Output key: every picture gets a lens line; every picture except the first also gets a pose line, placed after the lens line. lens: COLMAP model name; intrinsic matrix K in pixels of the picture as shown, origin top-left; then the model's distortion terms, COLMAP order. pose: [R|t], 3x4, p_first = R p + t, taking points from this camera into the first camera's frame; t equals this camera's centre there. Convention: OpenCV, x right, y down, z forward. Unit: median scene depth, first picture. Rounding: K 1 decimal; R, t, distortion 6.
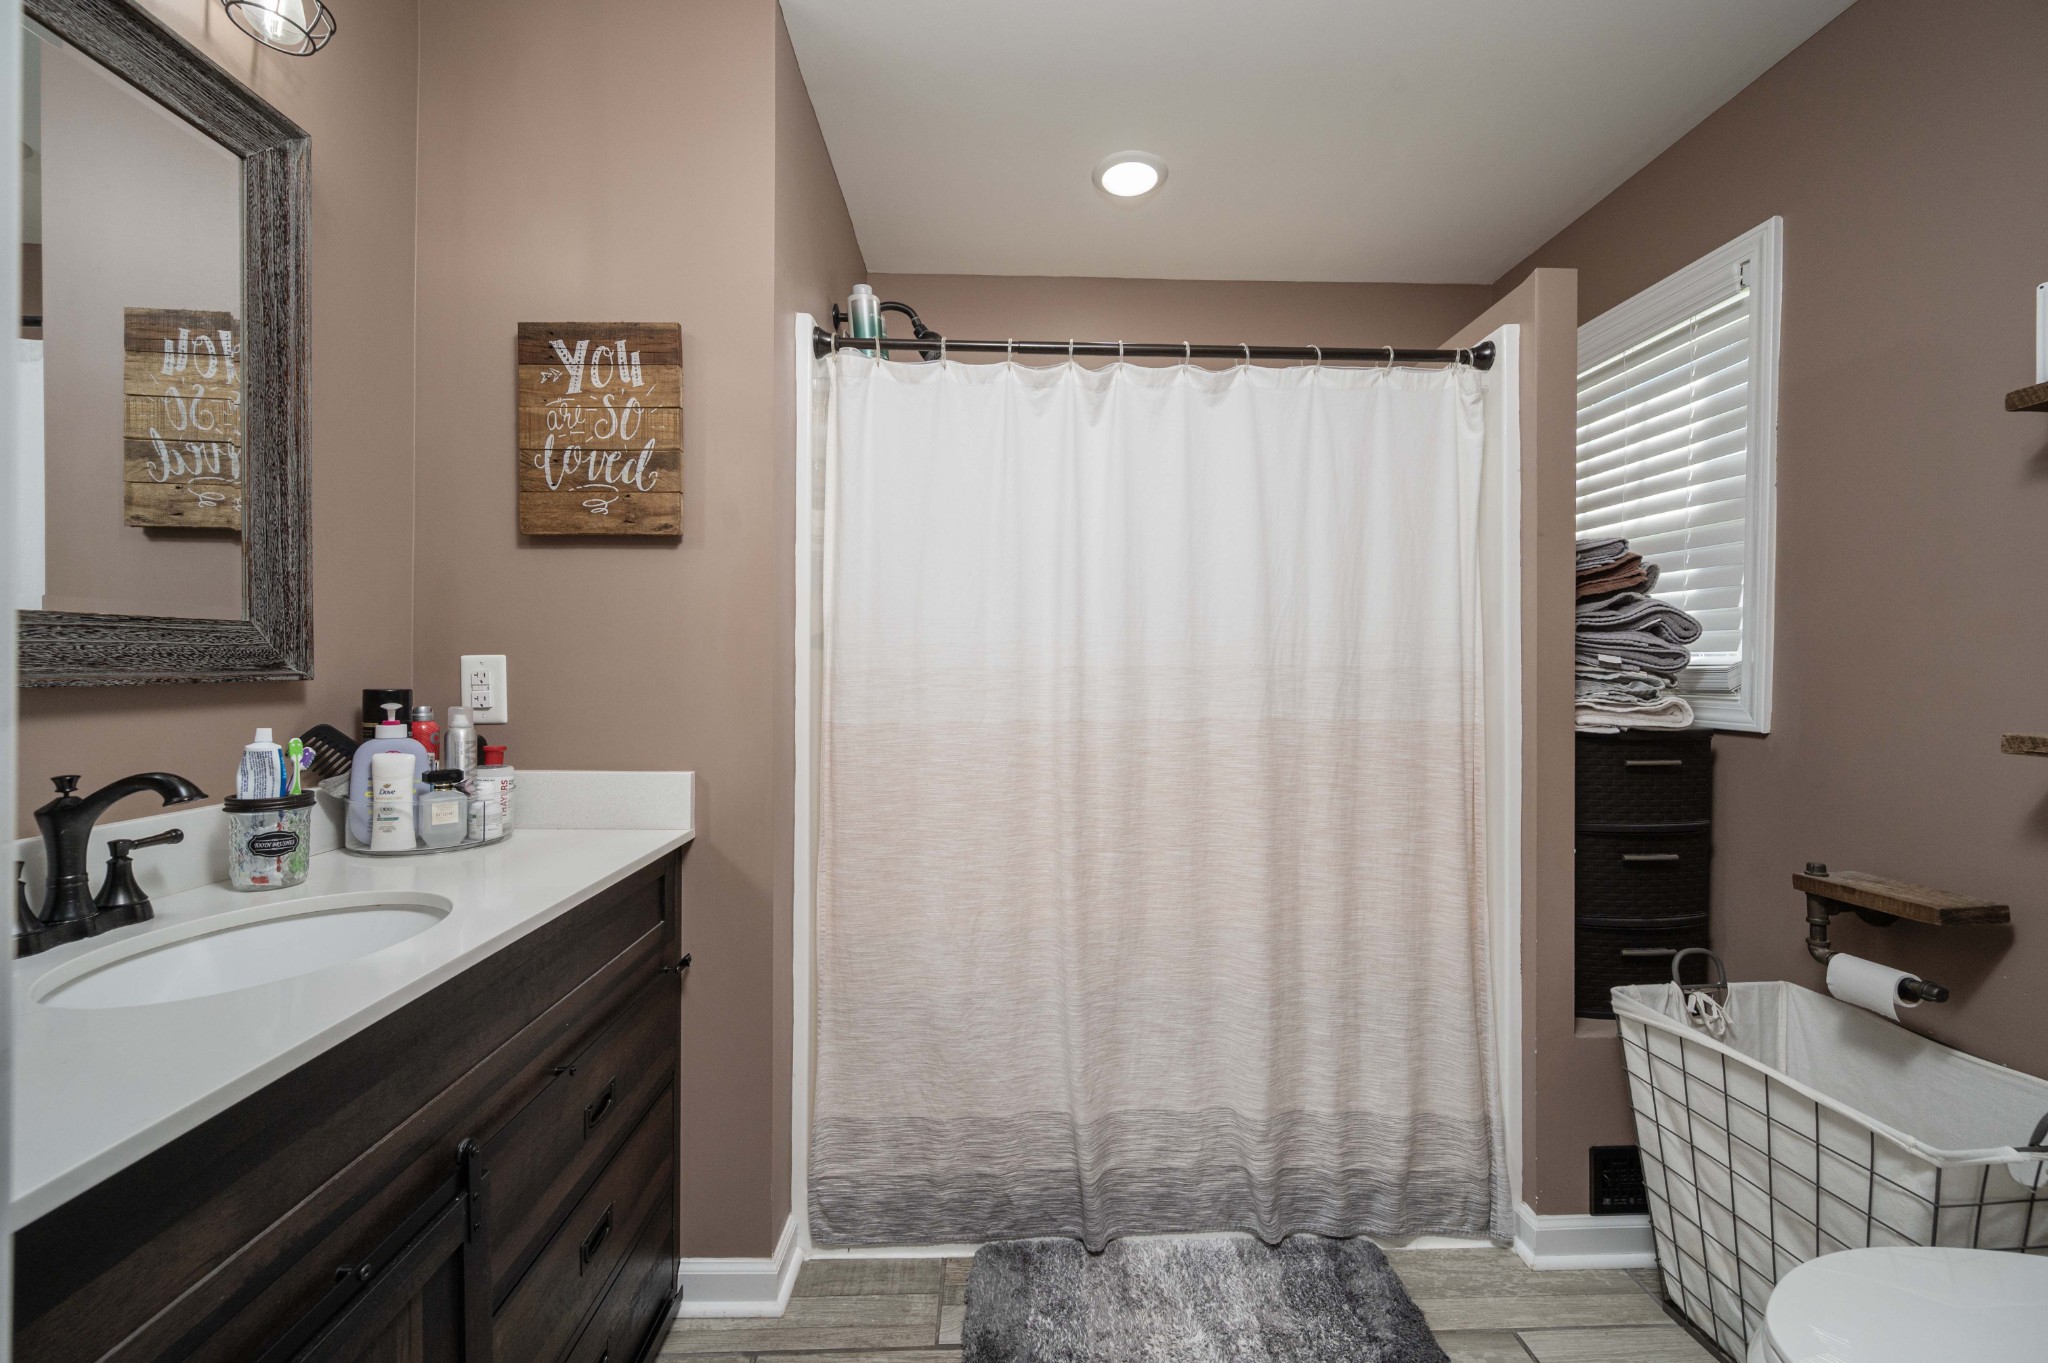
lens RADIAL K [[801.3, 0, 1017.1], [0, 801.3, 670.5], [0, 0, 1]] dist [0.001051, 0.000087]
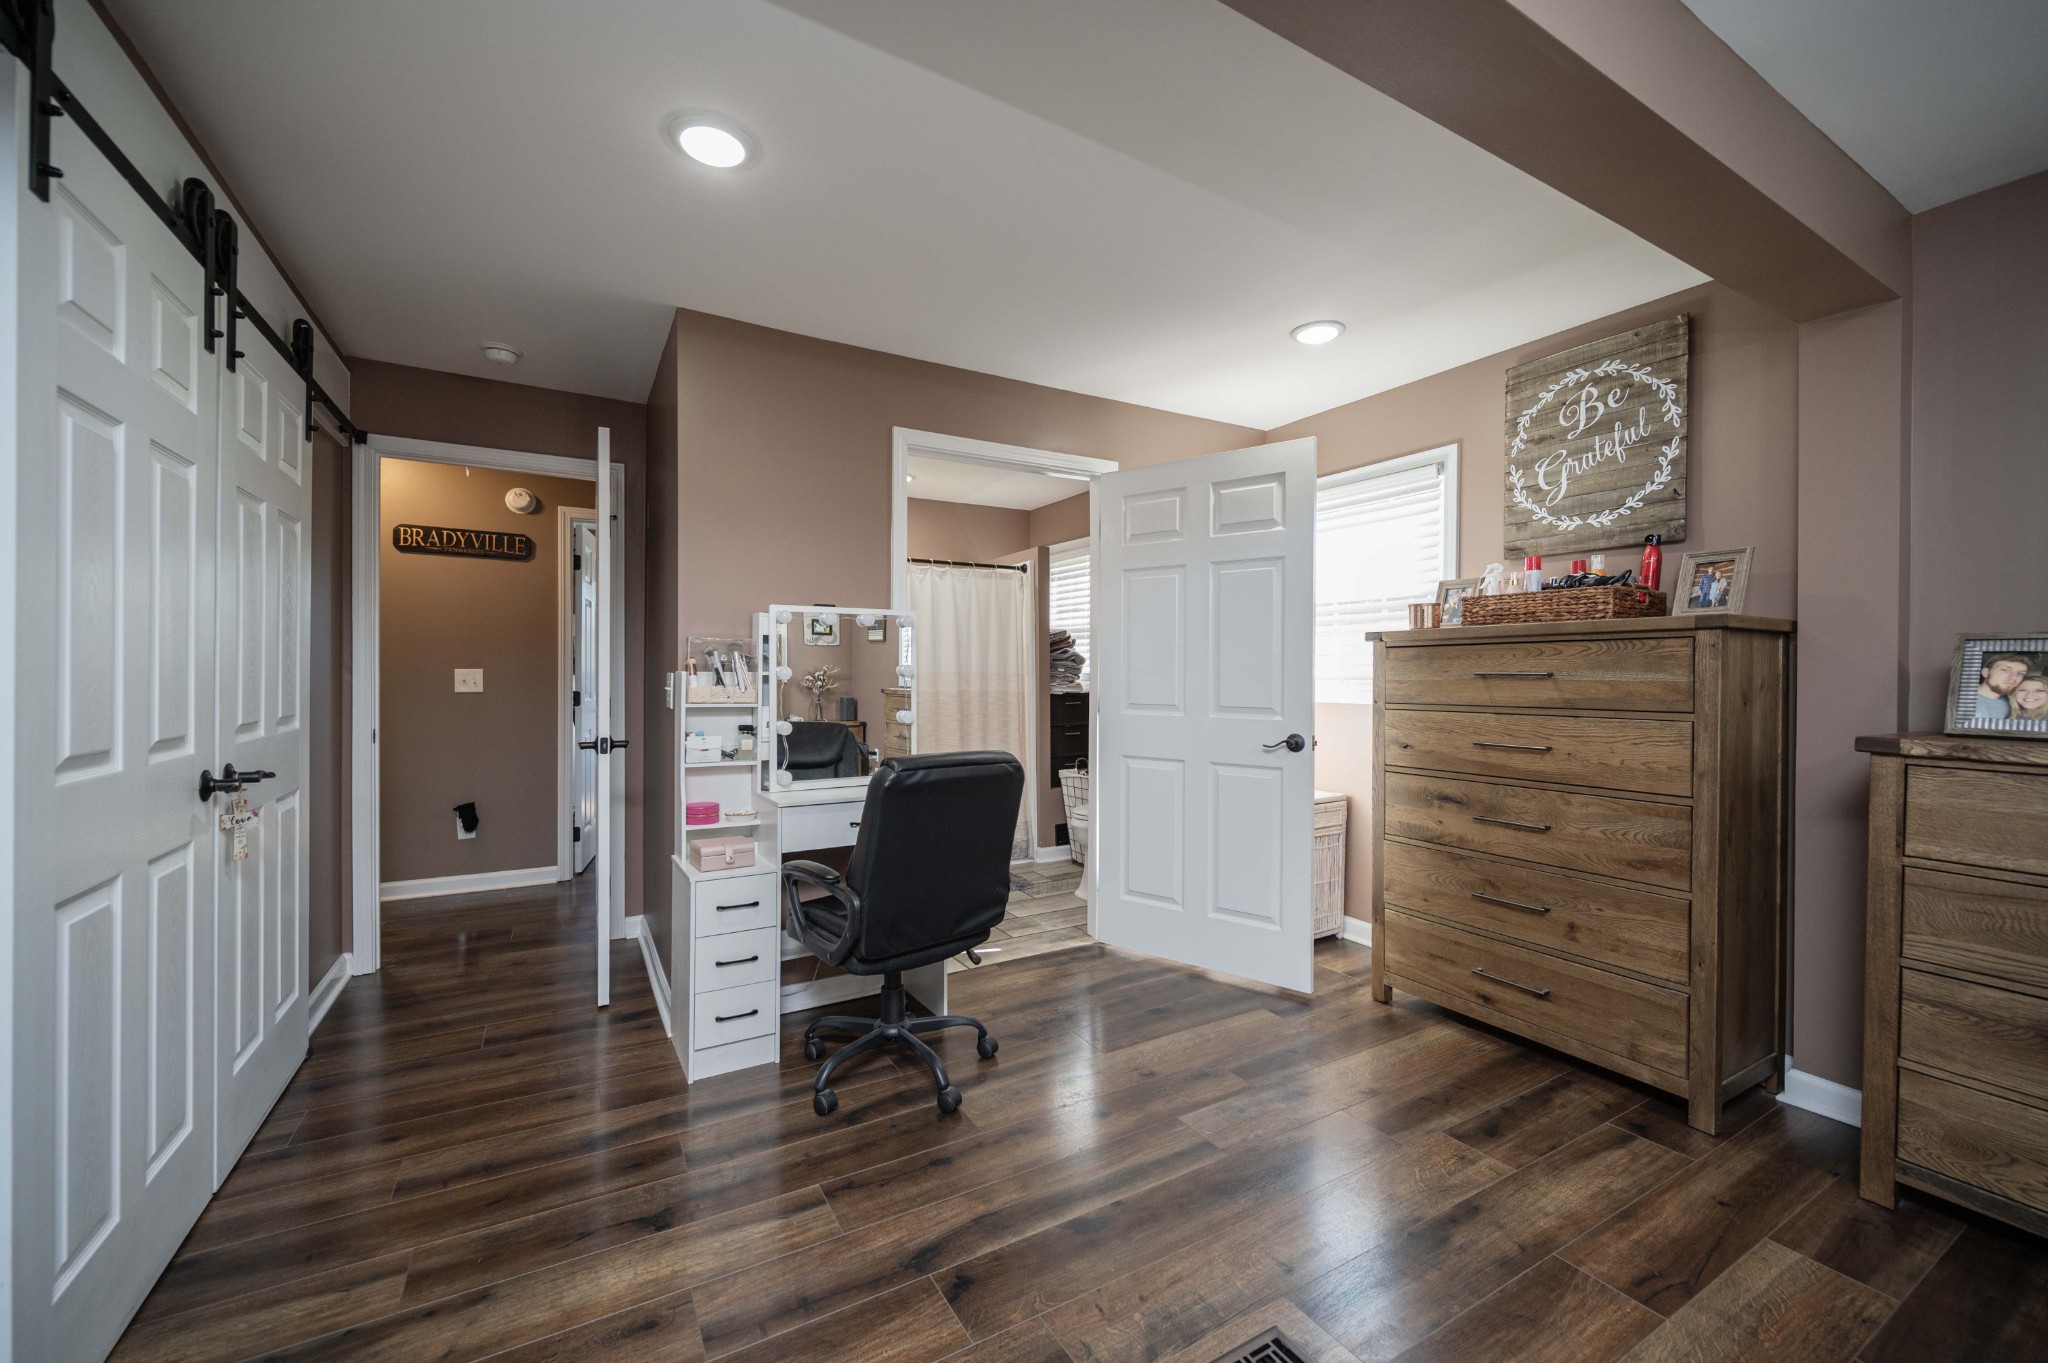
lens RADIAL K [[801.3, 0, 1018.1], [0, 801.3, 681.5], [0, 0, 1]] dist [0.001051, 0.000087]
pose [[0.876651, -0.004127, 0.481110, -0.885968], [0.008211, 0.999946, -0.006384, 0.047921], [-0.481057, 0.009546, 0.876637, -1.625383]]
